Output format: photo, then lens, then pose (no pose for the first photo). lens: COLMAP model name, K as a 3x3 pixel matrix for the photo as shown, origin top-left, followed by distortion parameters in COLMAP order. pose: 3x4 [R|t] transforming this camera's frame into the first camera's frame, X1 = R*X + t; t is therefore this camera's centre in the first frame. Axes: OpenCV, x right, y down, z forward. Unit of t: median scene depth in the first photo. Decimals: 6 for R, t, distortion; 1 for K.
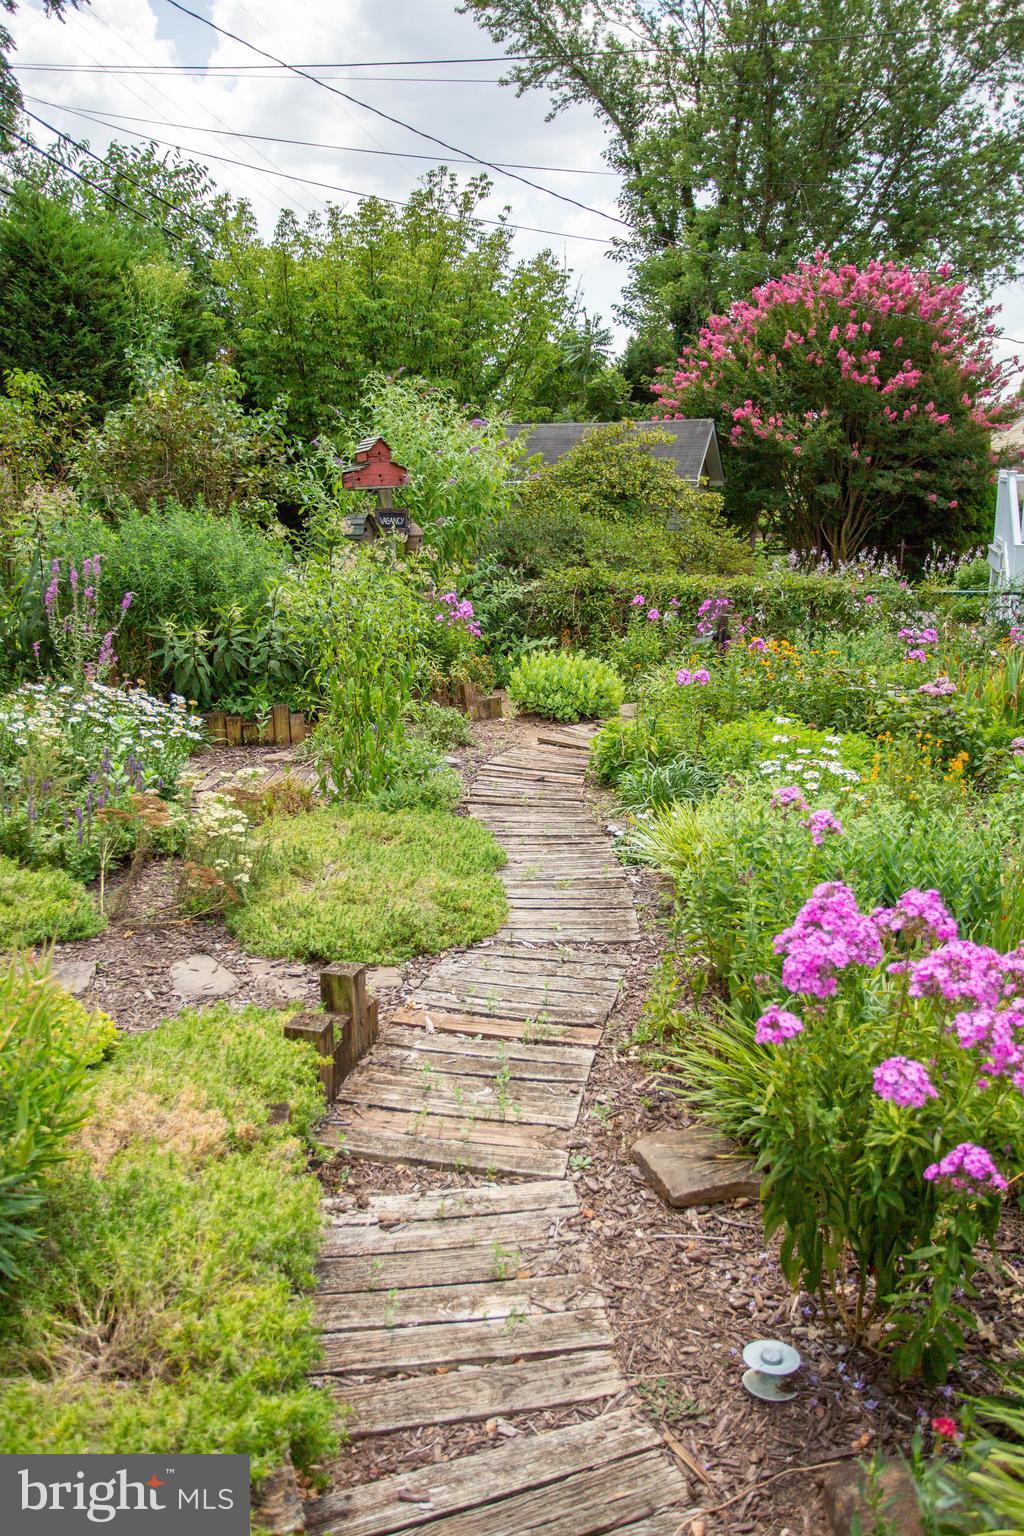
lens RADIAL K [[1116.9, 0, 493.8], [0, 1116.9, 761.2], [0, 0, 1]] dist [-0.052044, 0.051833]
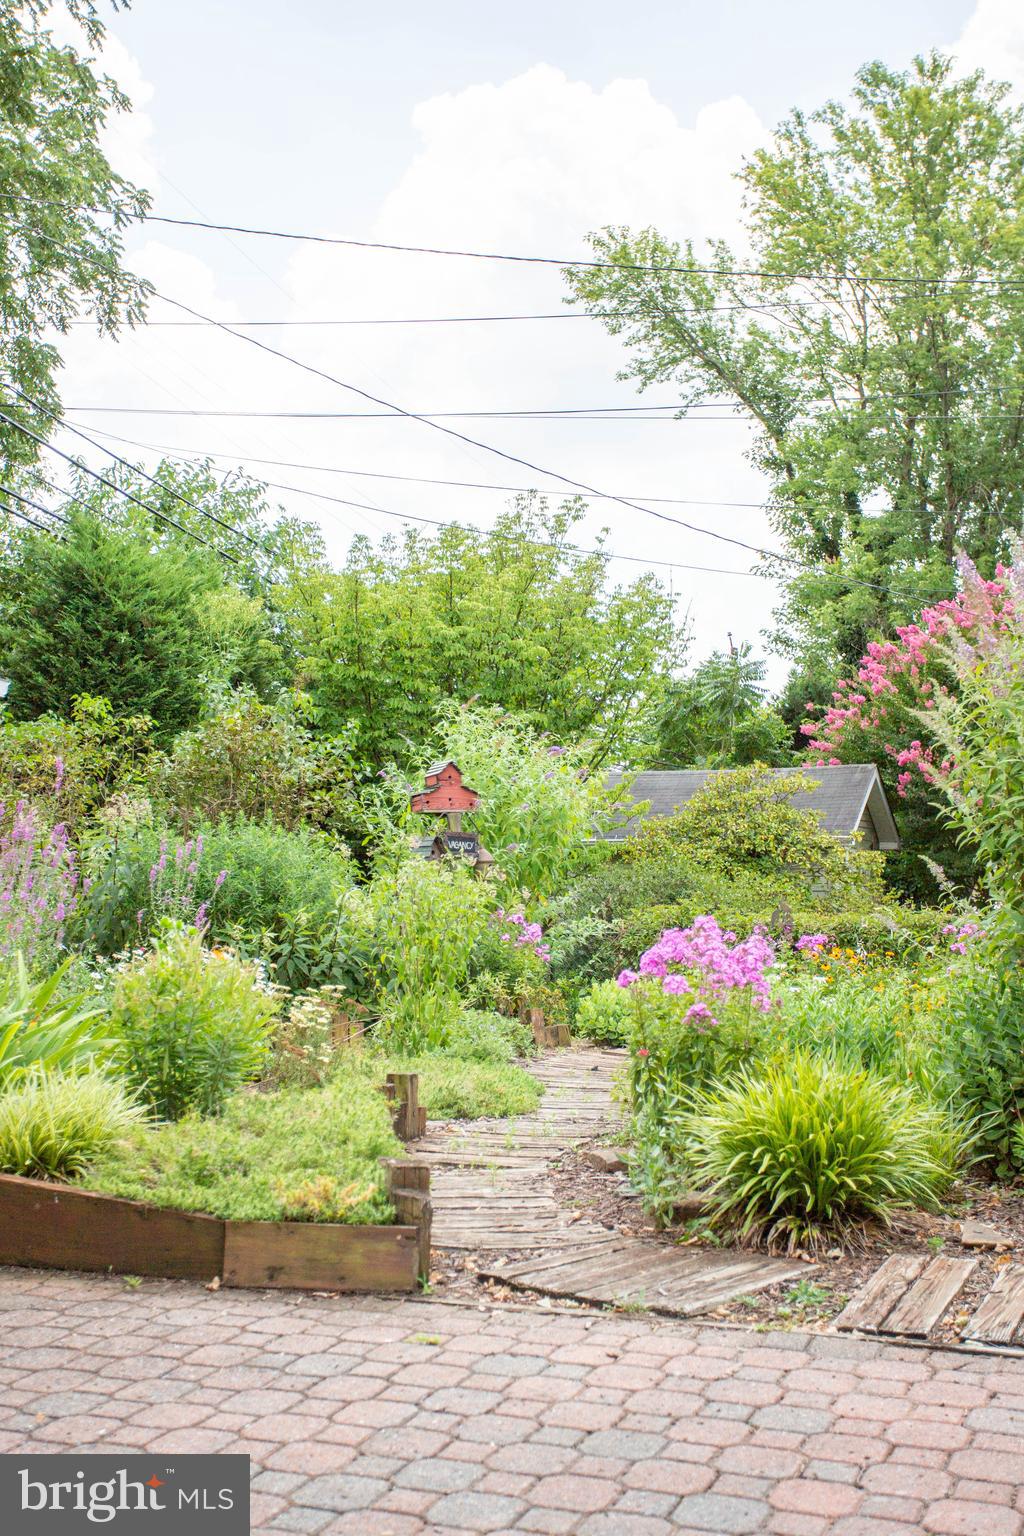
lens RADIAL K [[1838.3, 0, 512.0], [0, 1838.3, 768.0], [0, 0, 1]] dist [0.027490, 0.020802]
pose [[0.997353, 0.001487, -0.072694, 0.044954], [-0.023926, 0.950824, -0.308806, 0.139350], [0.068660, 0.309728, 0.948343, -0.345552]]
